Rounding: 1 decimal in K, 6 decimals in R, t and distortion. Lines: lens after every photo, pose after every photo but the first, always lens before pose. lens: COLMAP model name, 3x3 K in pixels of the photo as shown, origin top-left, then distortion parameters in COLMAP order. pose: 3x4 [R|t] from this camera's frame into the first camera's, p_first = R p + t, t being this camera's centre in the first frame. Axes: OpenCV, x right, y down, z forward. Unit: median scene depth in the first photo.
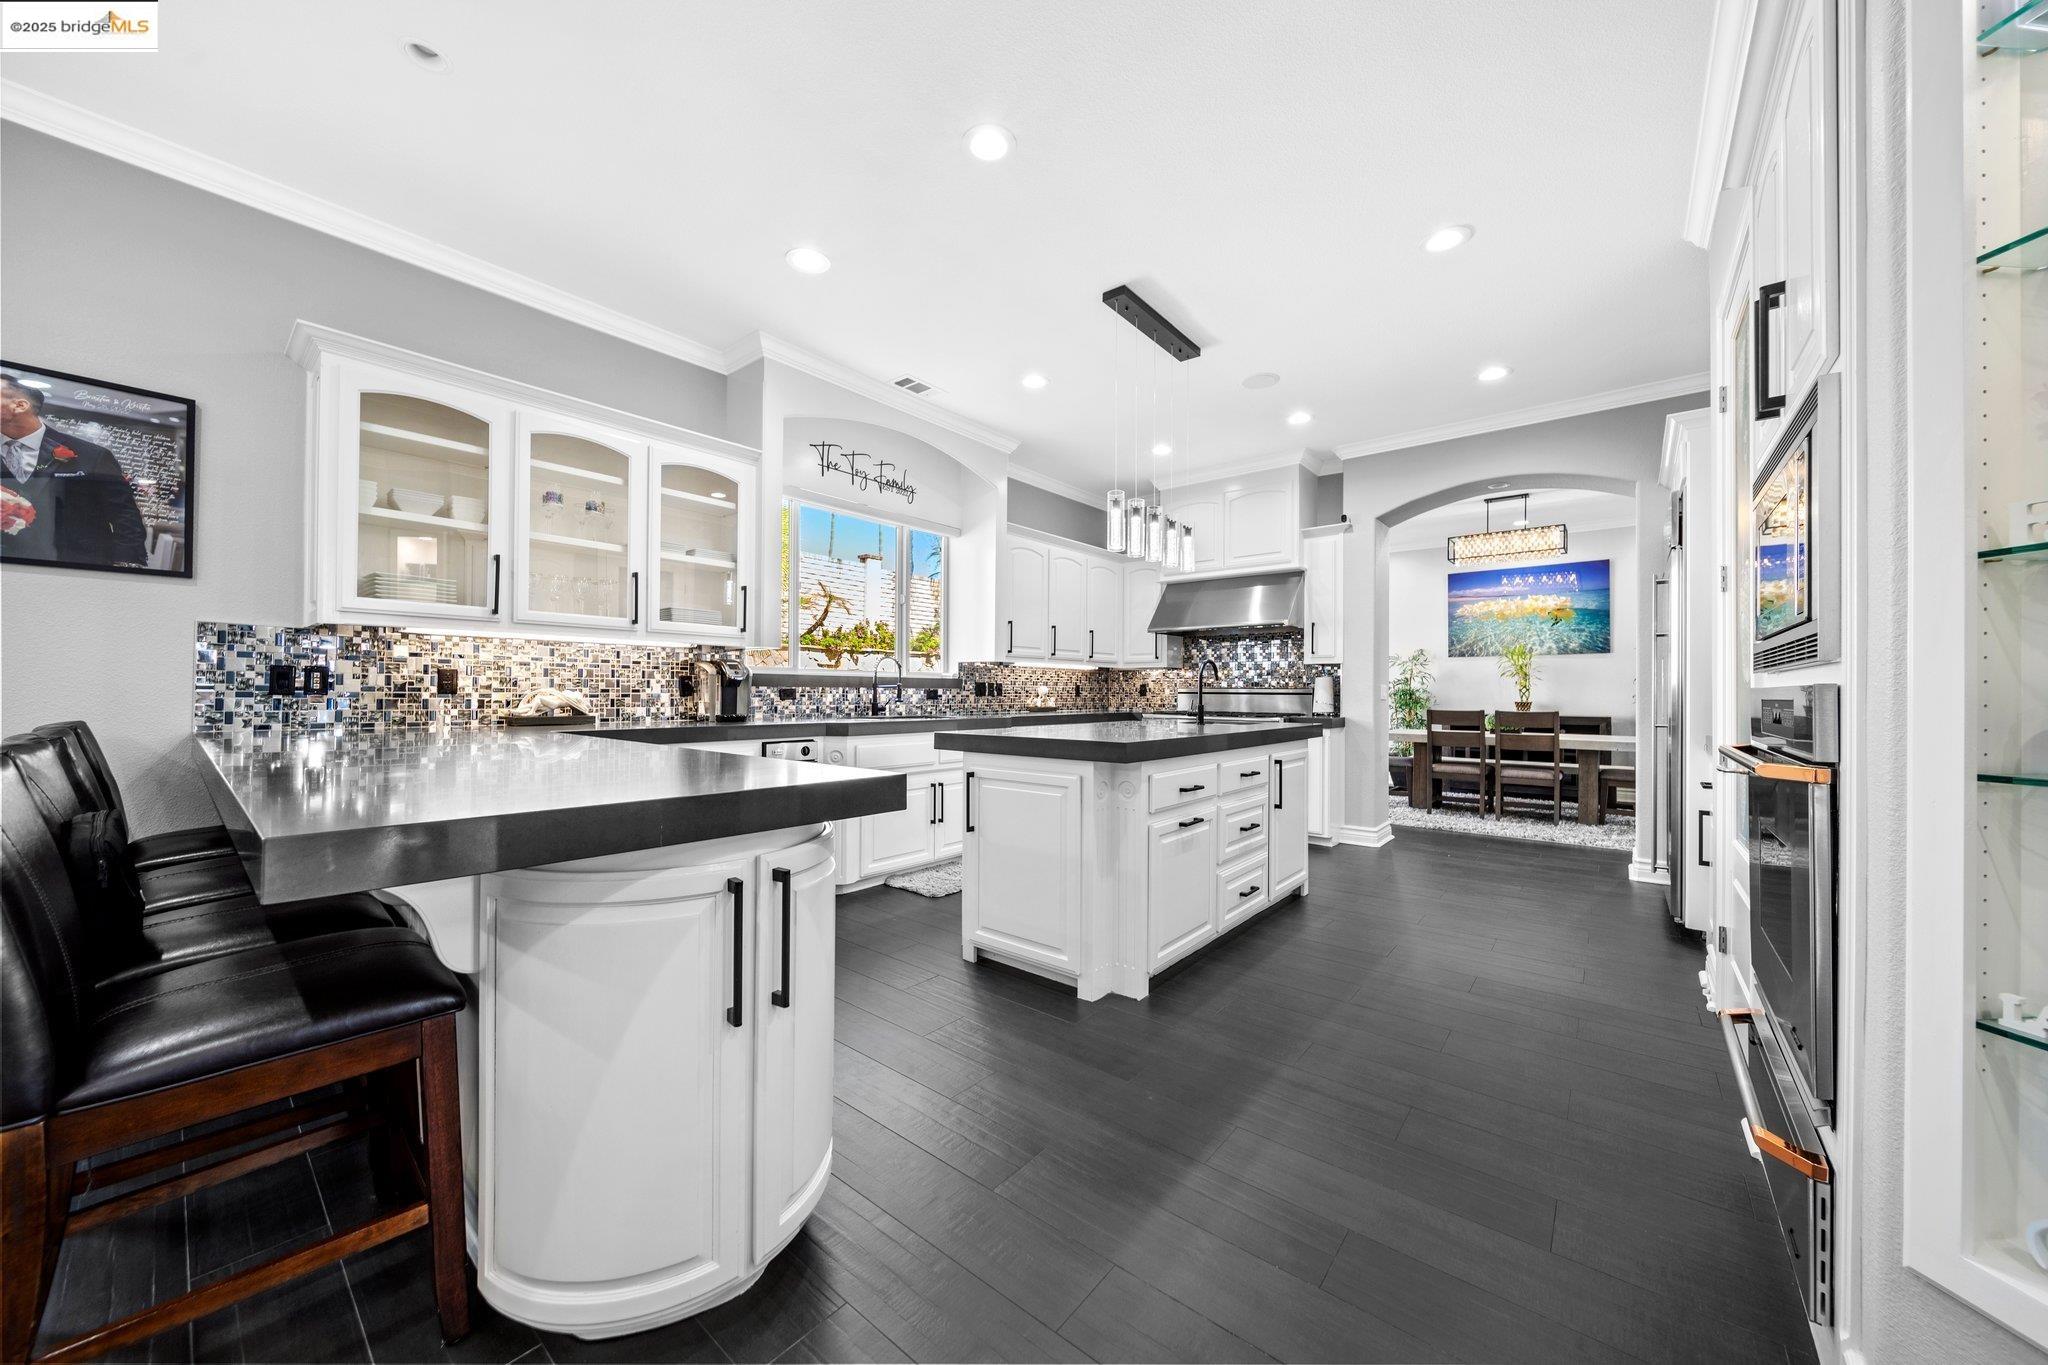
lens RADIAL K [[717.1, 0, 1023.4], [0, 717.1, 687.4], [0, 0, 1]] dist [-0.001077, -0.000007]
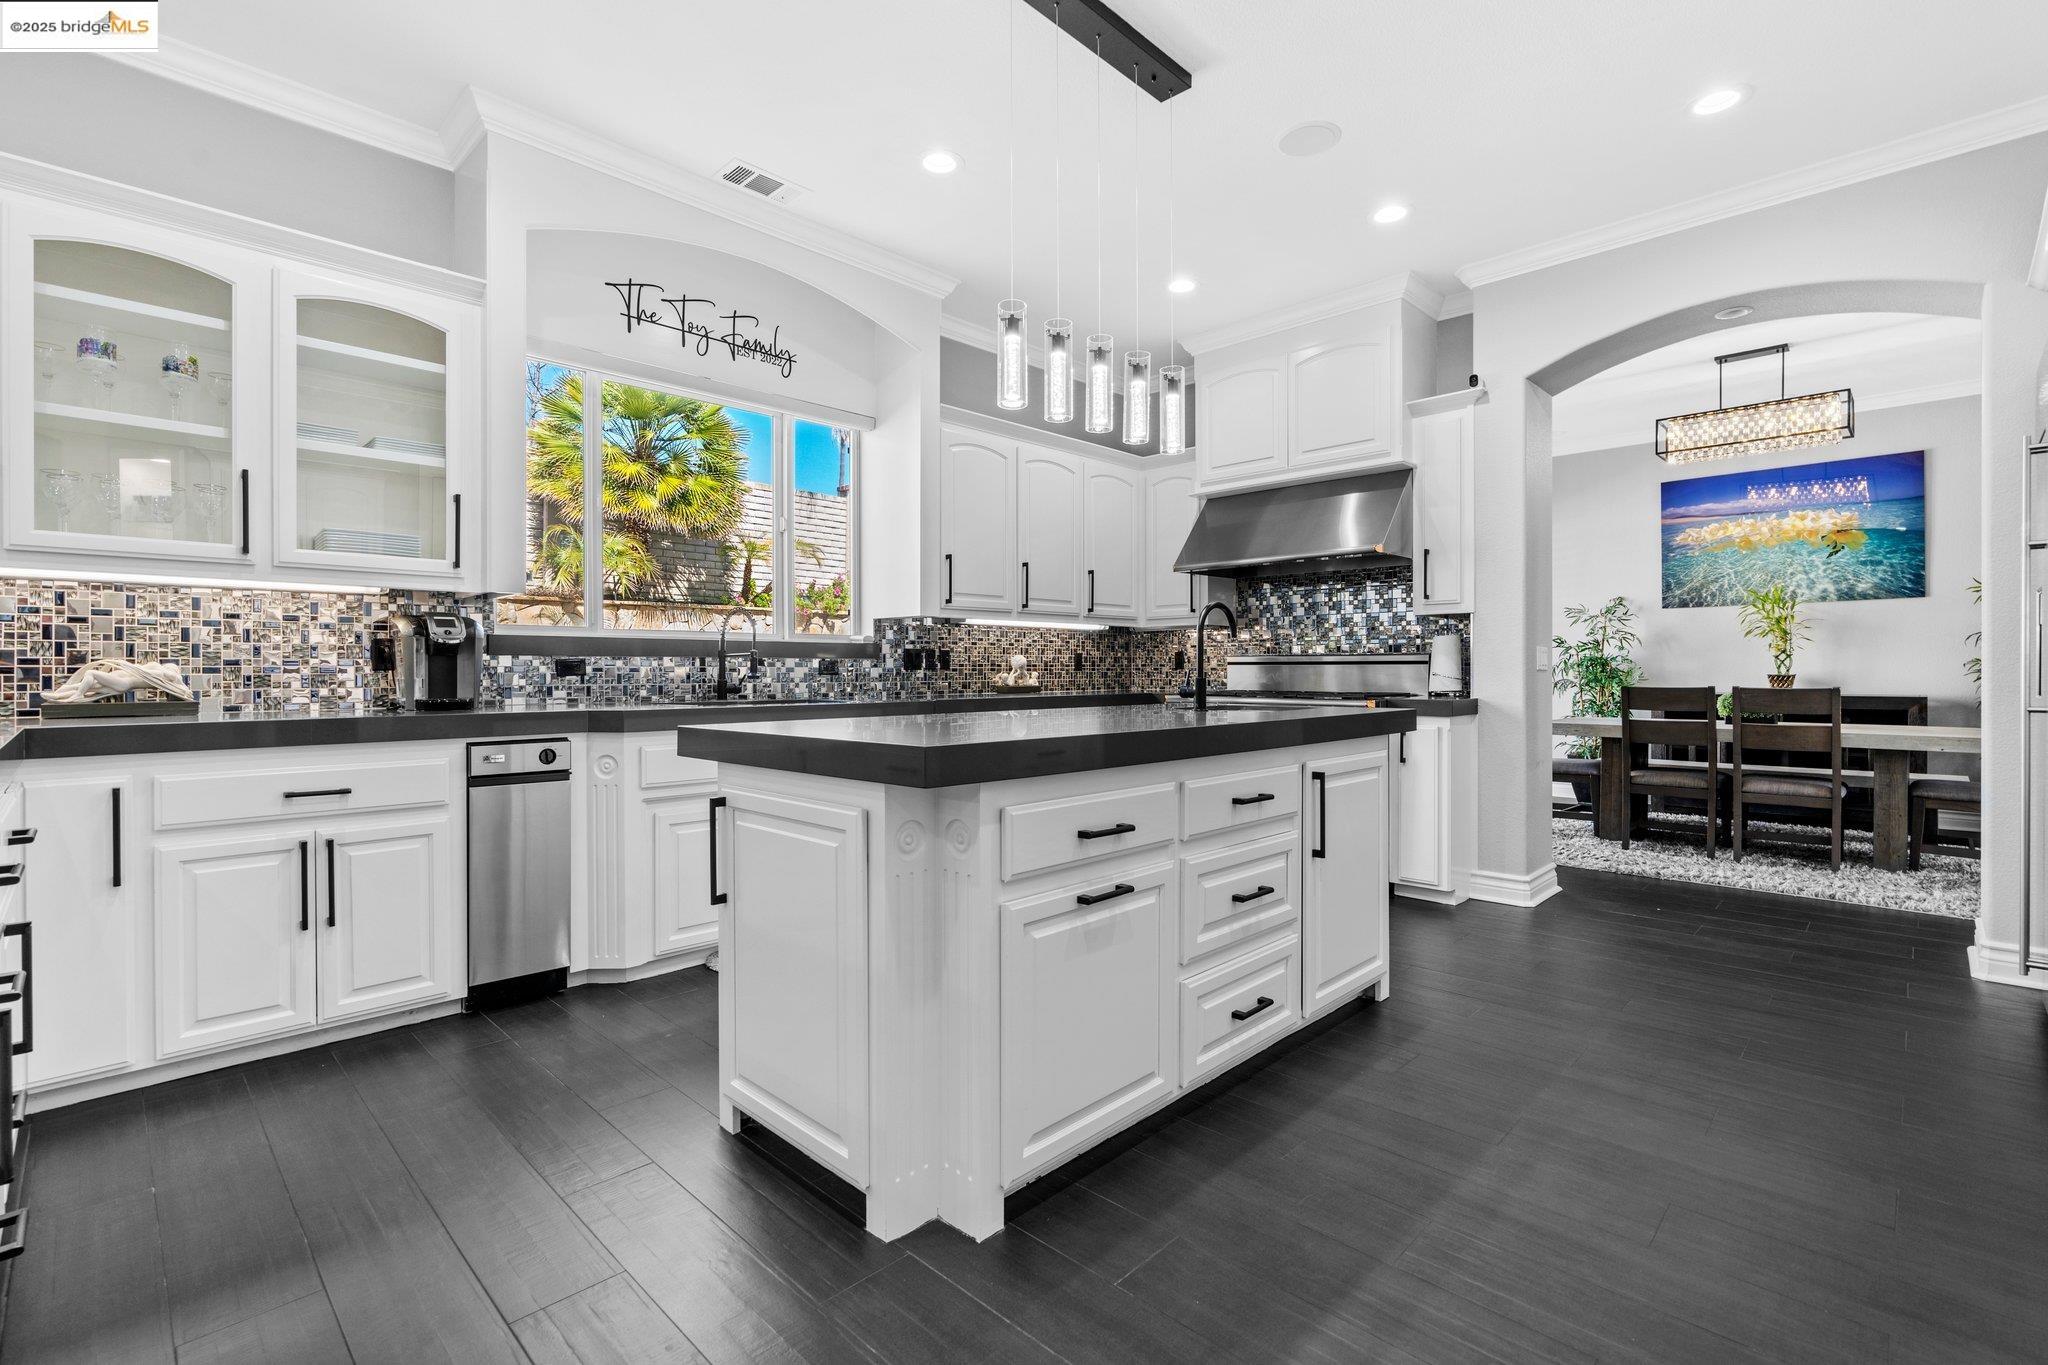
lens RADIAL K [[920.3, 0, 1022.9], [0, 920.3, 673.3], [0, 0, 1]] dist [-0.007248, 0.001034]
pose [[0.996271, -0.007660, -0.085940, 0.122651], [0.008467, 0.999923, 0.009033, 0.008878], [0.085865, -0.009727, 0.996259, 0.166175]]
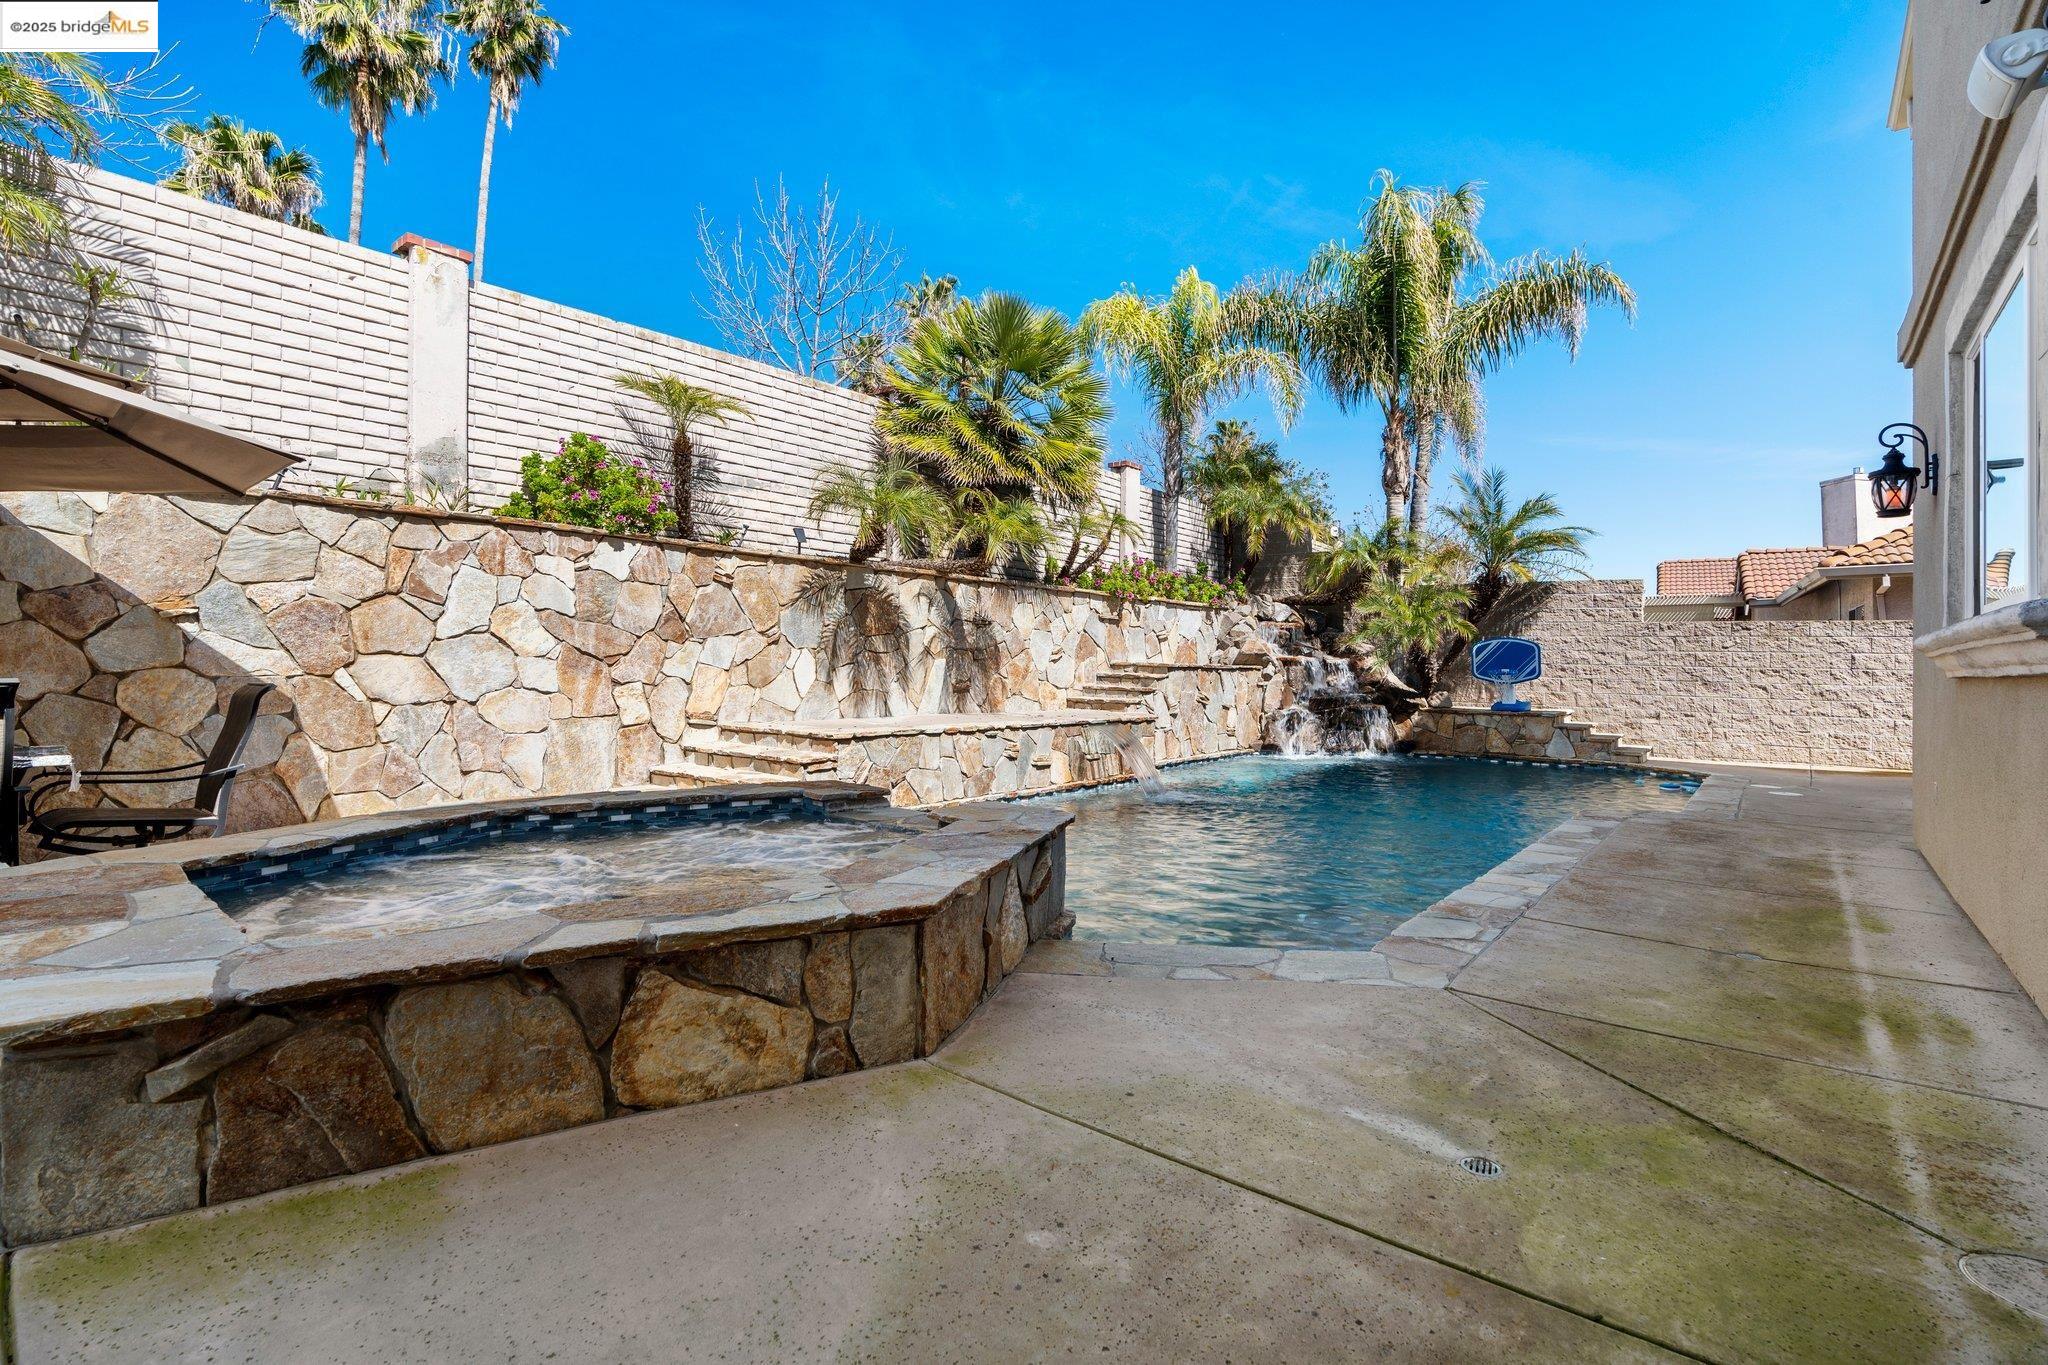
lens RADIAL K [[928.7, 0, 1034.9], [0, 928.7, 660.5], [0, 0, 1]] dist [-0.008637, 0.001202]
pose [[0.999950, 0.004783, 0.008740, -0.884179], [-0.004769, 0.999987, -0.001653, 0.023650], [-0.008747, 0.001611, 0.999960, 0.316027]]
